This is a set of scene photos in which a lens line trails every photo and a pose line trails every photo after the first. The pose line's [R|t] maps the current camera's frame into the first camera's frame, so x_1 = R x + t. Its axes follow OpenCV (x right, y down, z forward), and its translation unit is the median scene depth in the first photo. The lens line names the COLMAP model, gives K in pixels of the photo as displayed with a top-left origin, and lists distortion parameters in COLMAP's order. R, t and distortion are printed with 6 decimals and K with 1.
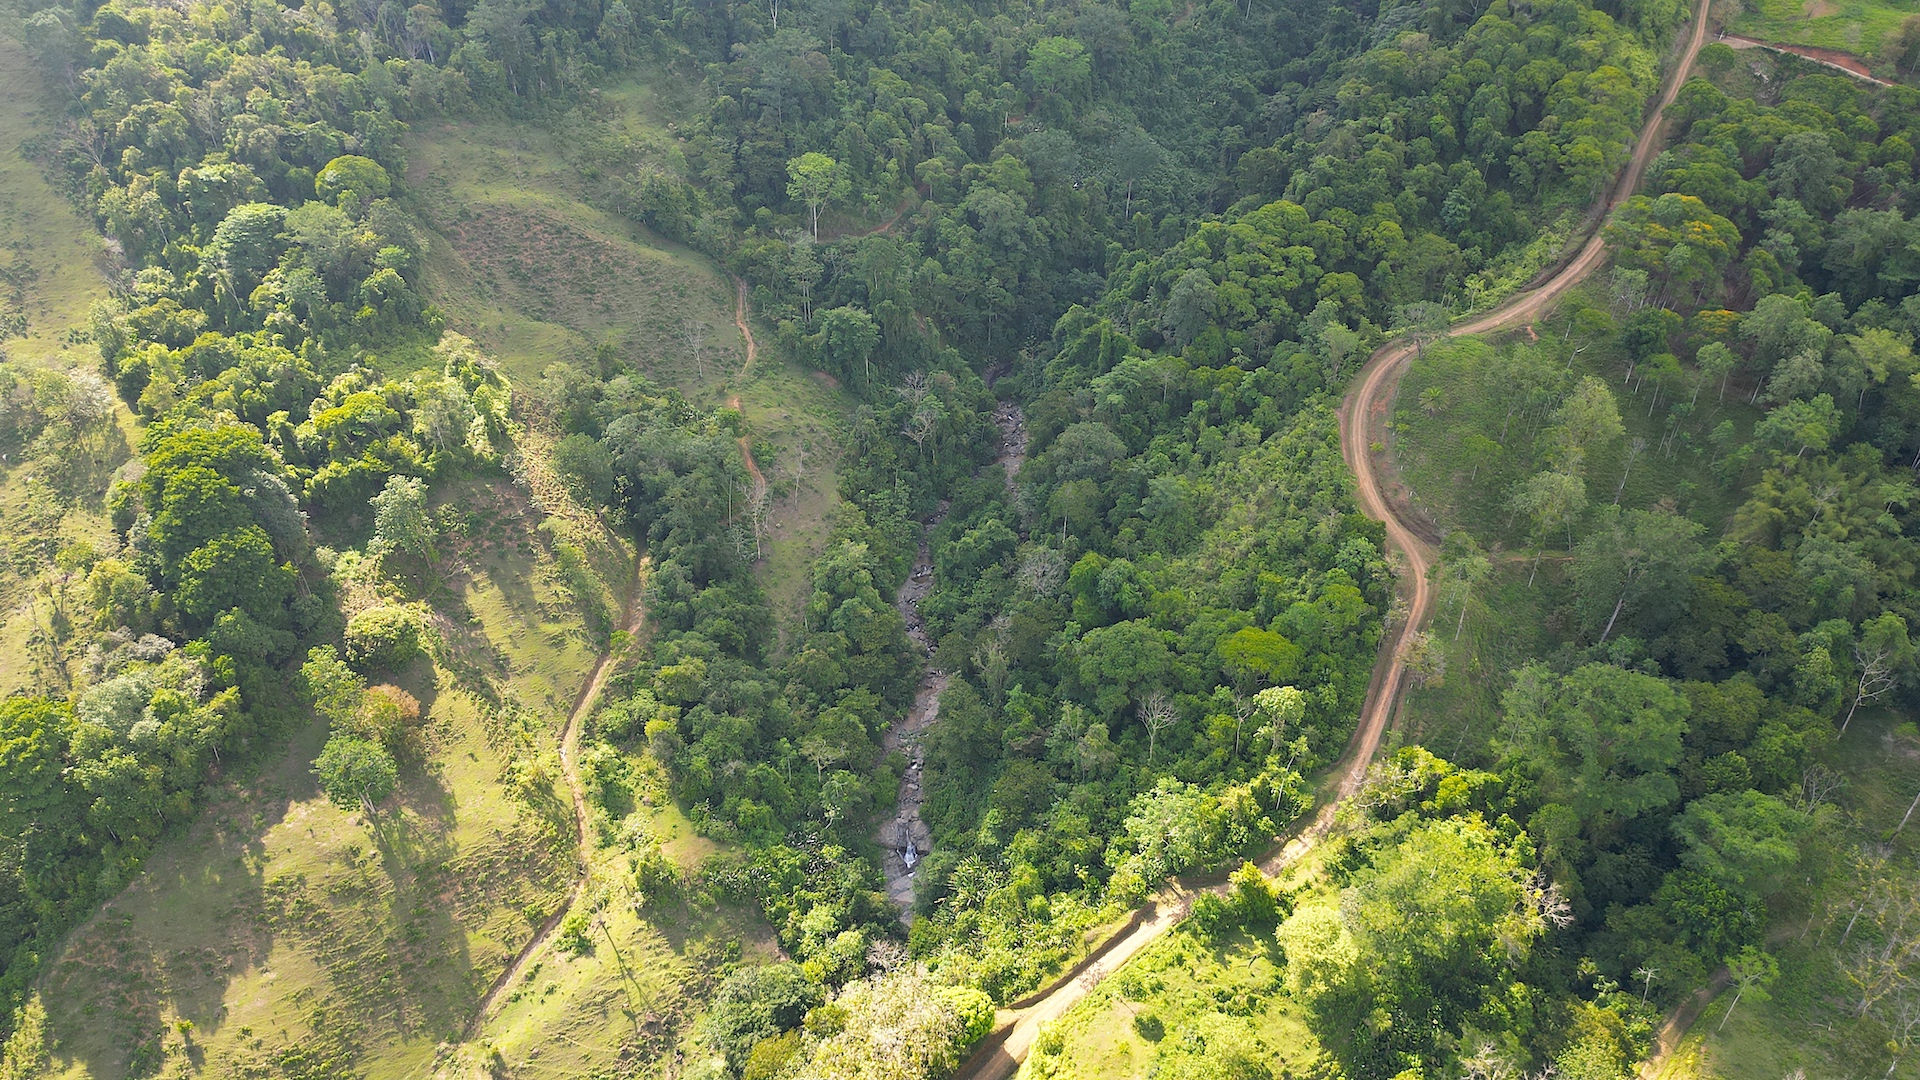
lens RADIAL K [[1343.4, 0, 963.3], [0, 1343.4, 545.9], [0, 0, 1]] dist [0.080718, -0.085357]
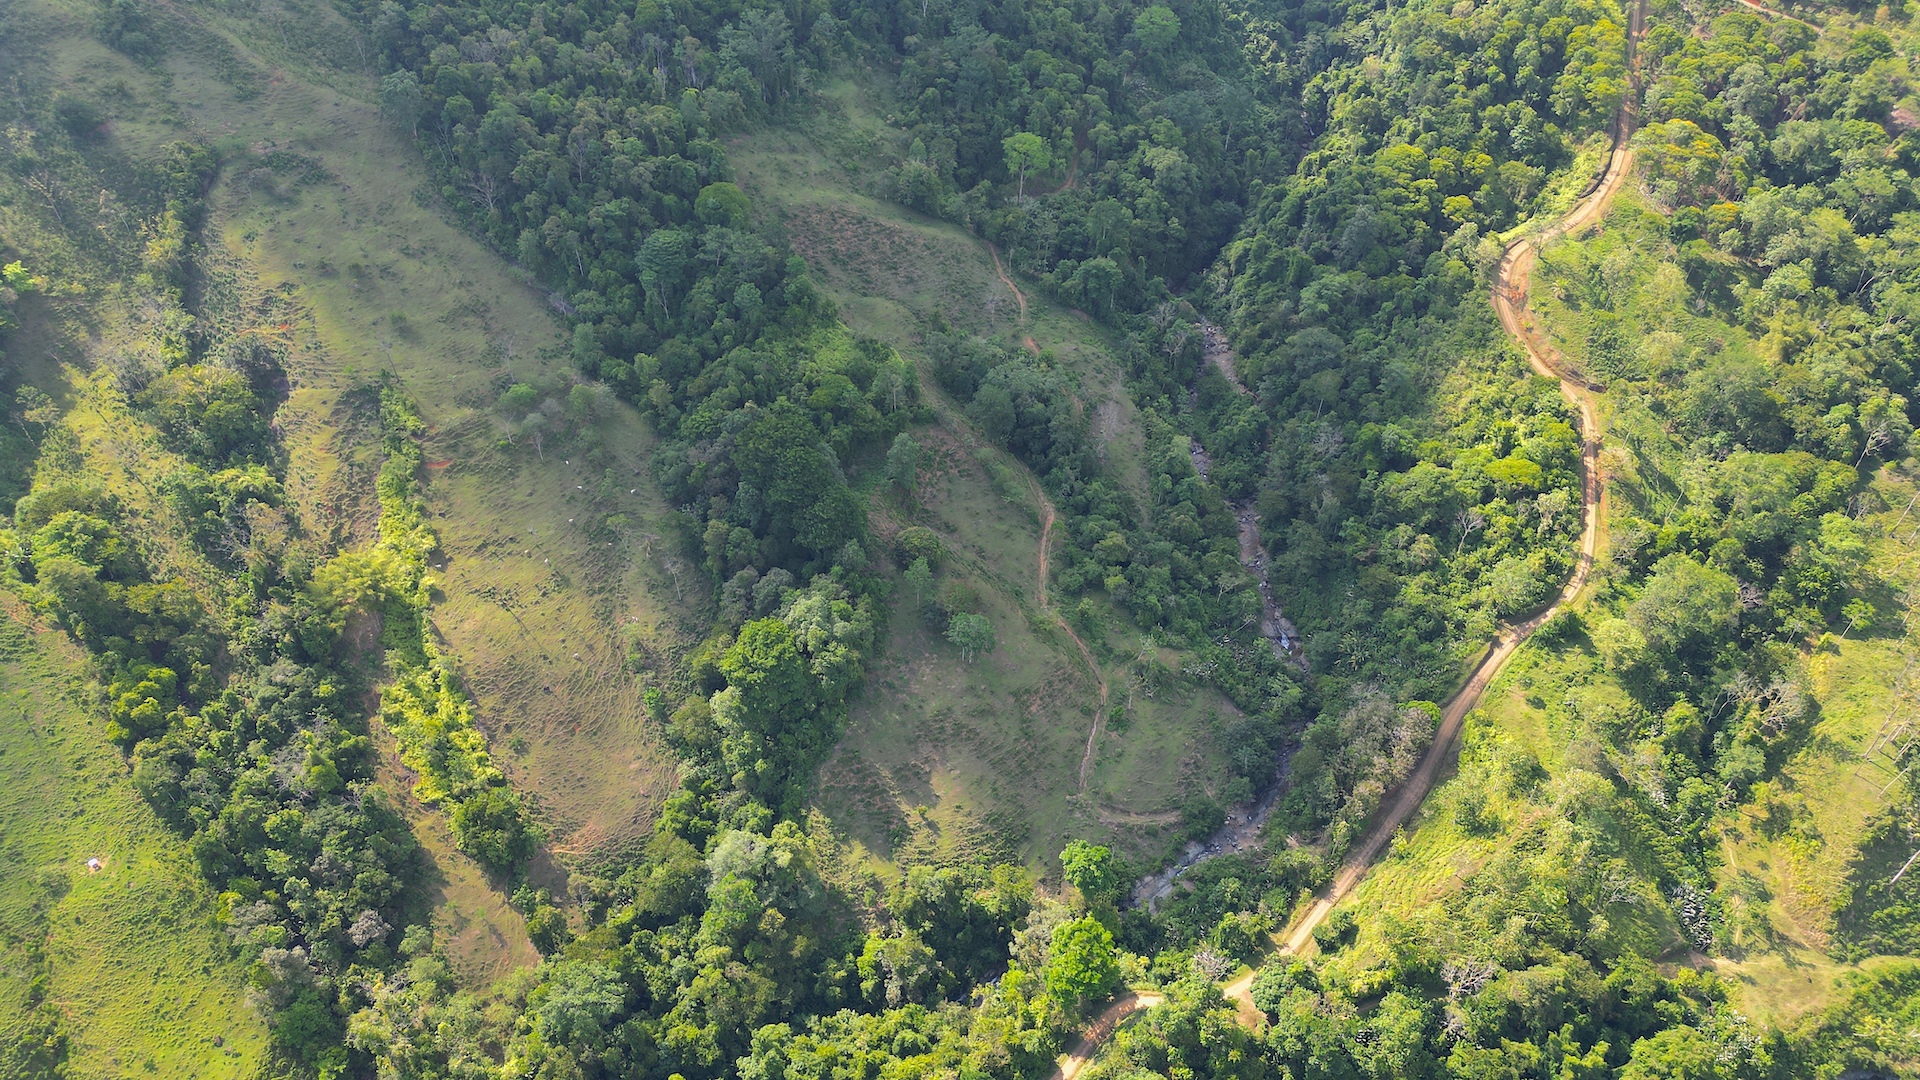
lens RADIAL K [[1361.3, 0, 960.0], [0, 1361.3, 540.0], [0, 0, 1]] dist [0.115270, -0.132351]
pose [[0.974445, -0.143888, 0.172491, -0.512746], [0.124916, 0.985332, 0.116258, -0.082222], [-0.186689, -0.091740, 0.978126, -0.326901]]
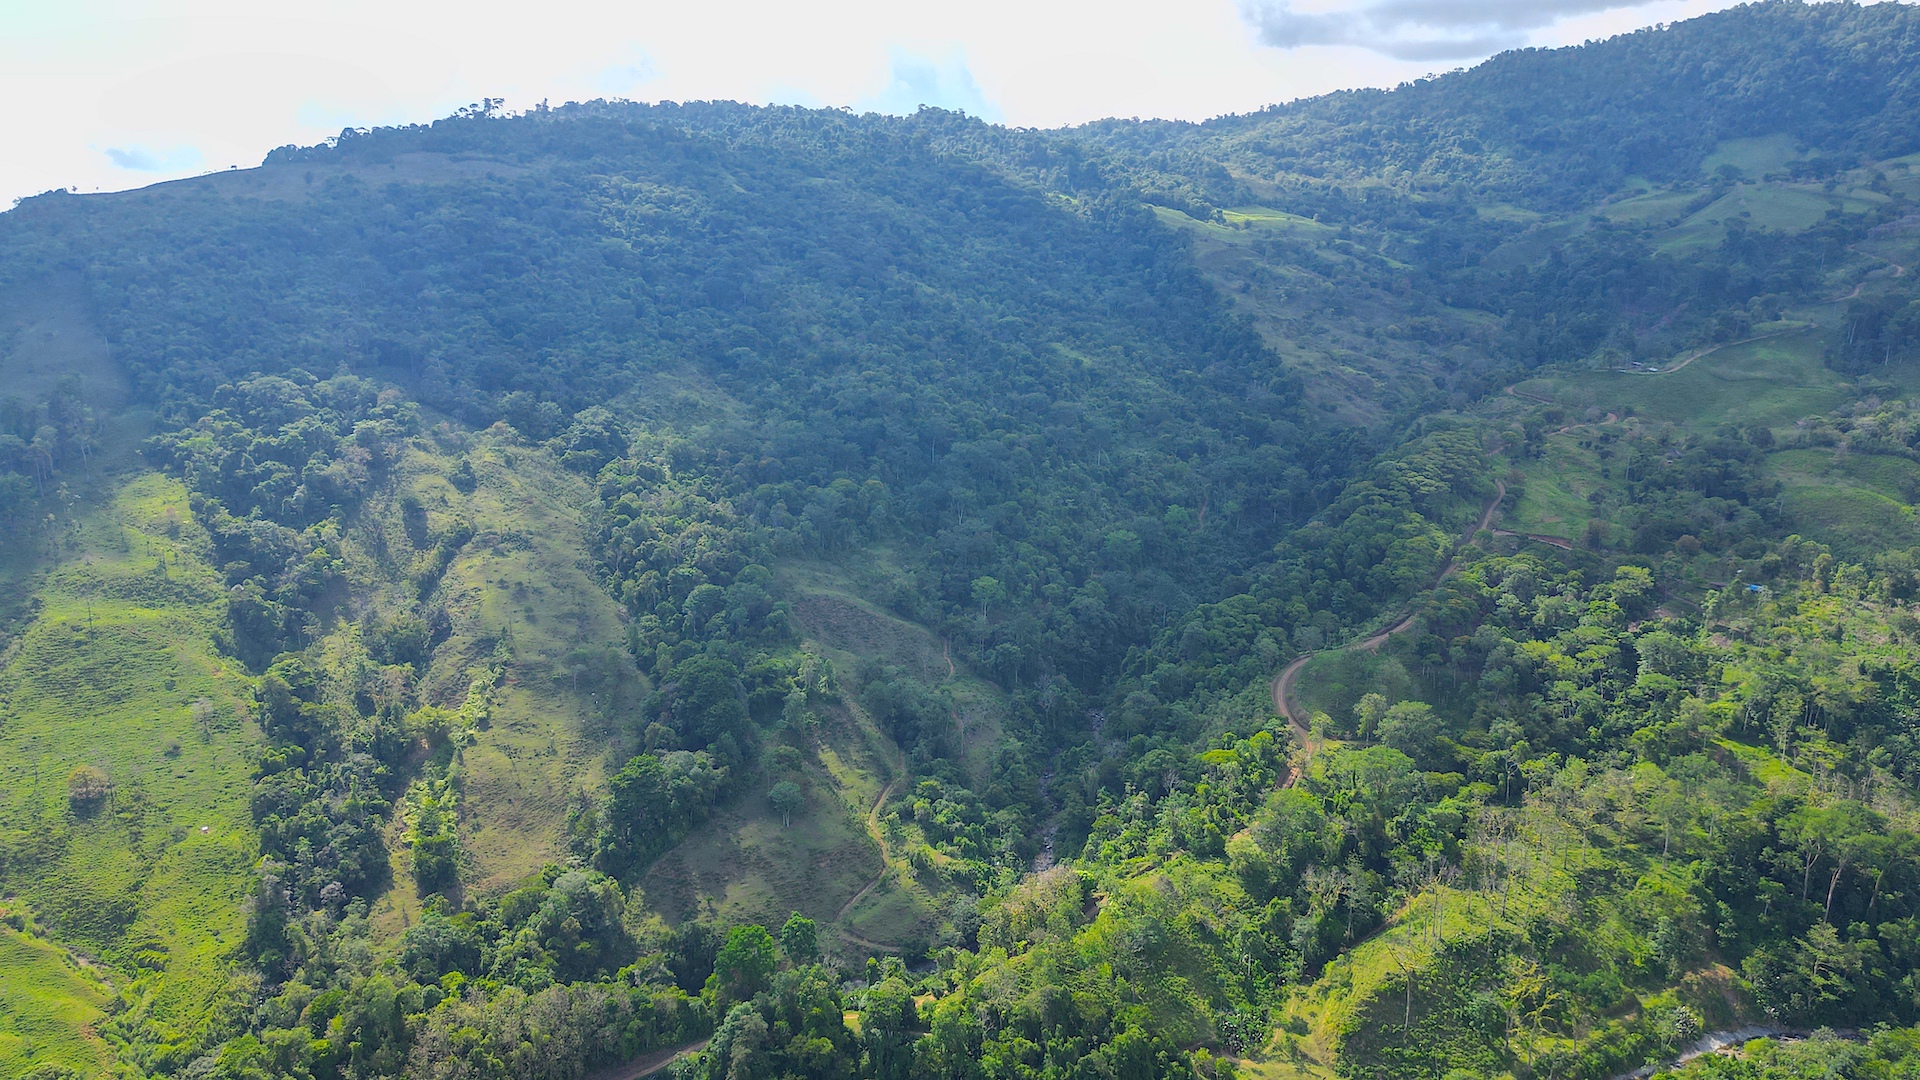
lens RADIAL K [[1361.3, 0, 960.0], [0, 1361.3, 540.0], [0, 0, 1]] dist [0.115270, -0.132351]
pose [[0.998135, 0.016488, -0.058778, -0.045657], [-0.039500, 0.908542, -0.415923, 0.490946], [0.046544, 0.417469, 0.907498, -0.783191]]
